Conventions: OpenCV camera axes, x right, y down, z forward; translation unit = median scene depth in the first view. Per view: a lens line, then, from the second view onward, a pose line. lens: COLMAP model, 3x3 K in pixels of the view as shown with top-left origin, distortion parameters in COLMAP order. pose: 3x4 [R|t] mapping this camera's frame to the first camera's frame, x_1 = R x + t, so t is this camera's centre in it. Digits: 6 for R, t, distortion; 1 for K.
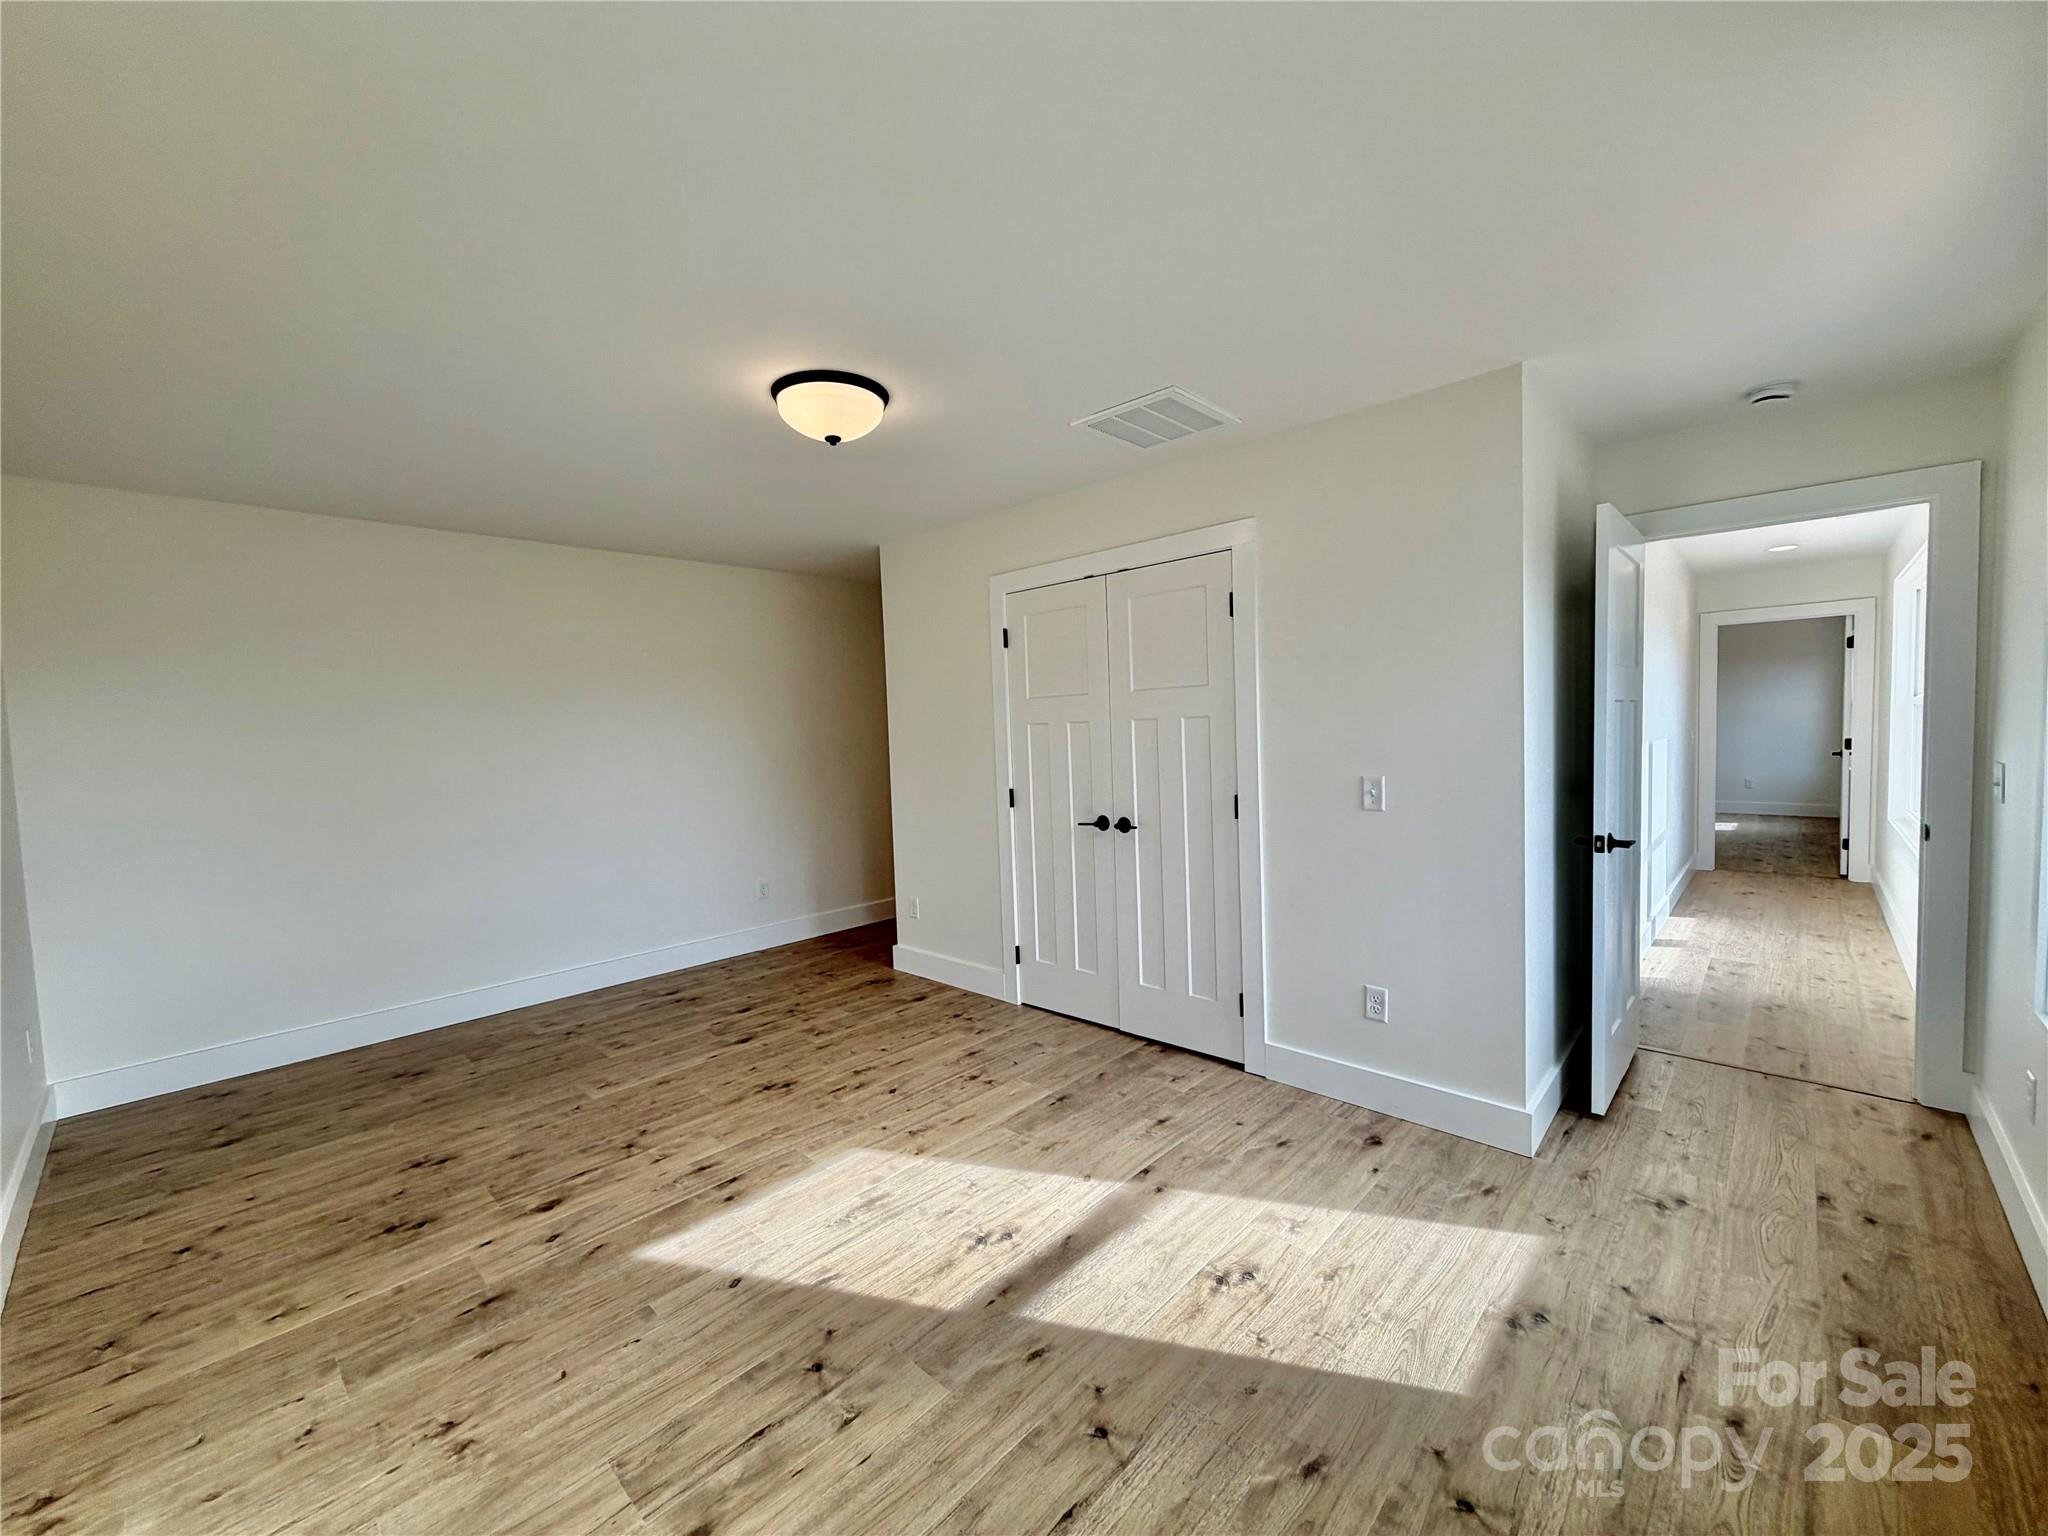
lens RADIAL K [[817.5, 0, 1016.6], [0, 817.5, 765.5], [0, 0, 1]] dist [-0.000741, -0.000122]
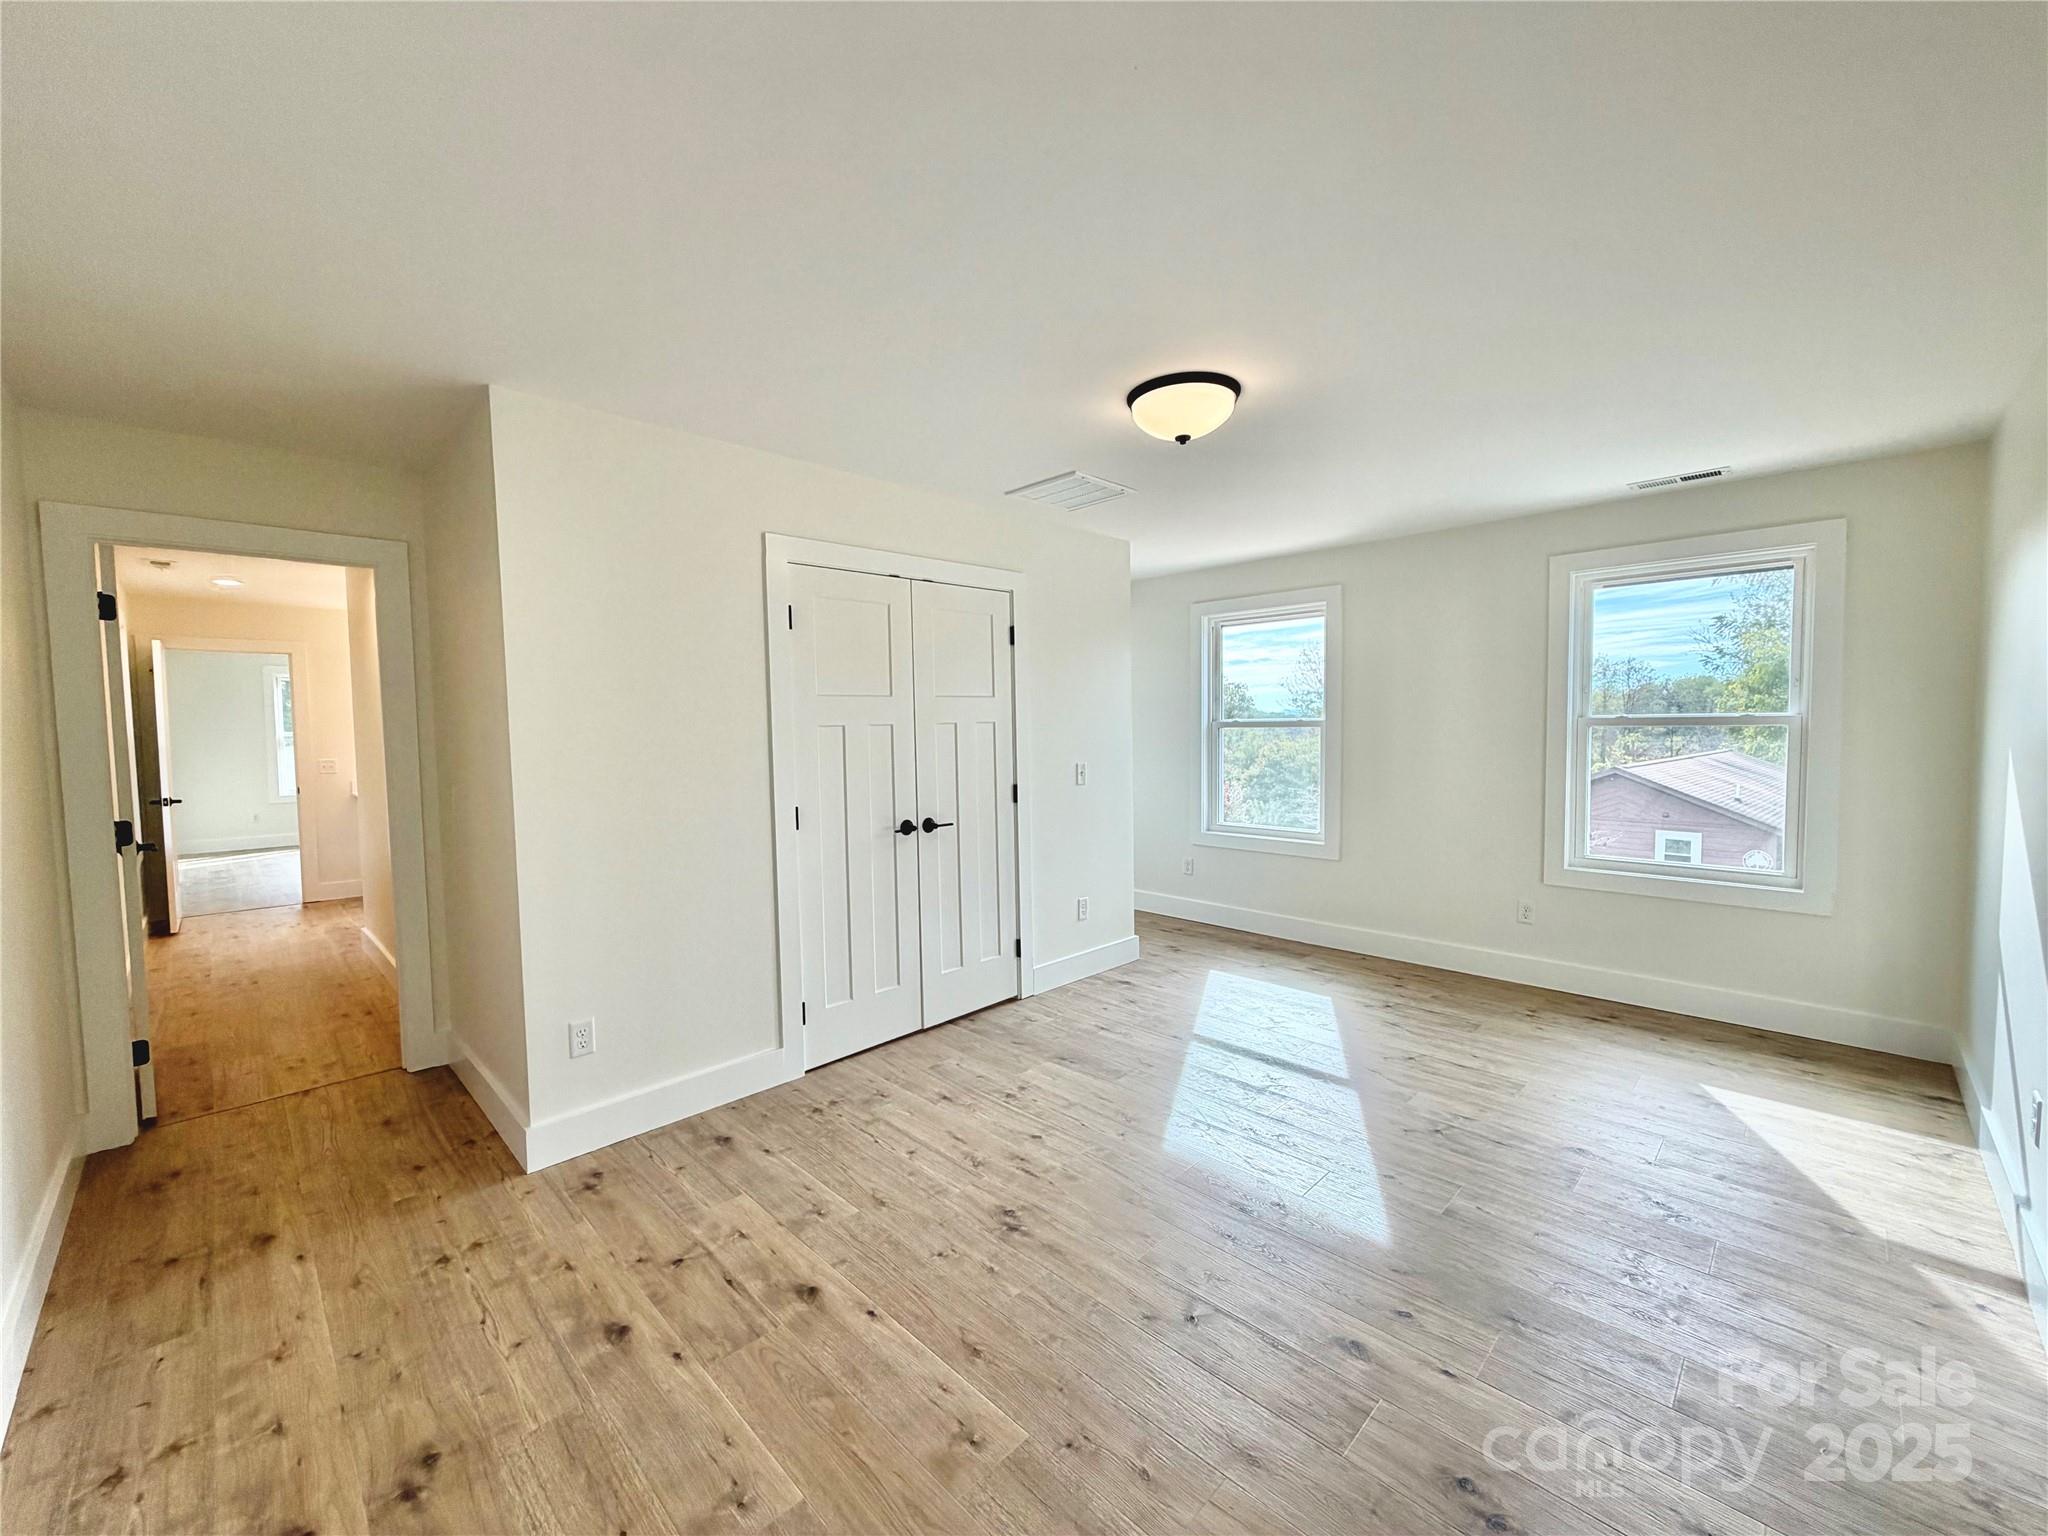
lens RADIAL K [[817.5, 0, 1016.6], [0, 817.5, 765.5], [0, 0, 1]] dist [-0.000741, -0.000122]
pose [[0.024668, -0.020864, 0.999478, -0.888855], [0.061003, 0.997950, 0.019327, -0.015651], [-0.997833, 0.060495, 0.025890, 0.848888]]
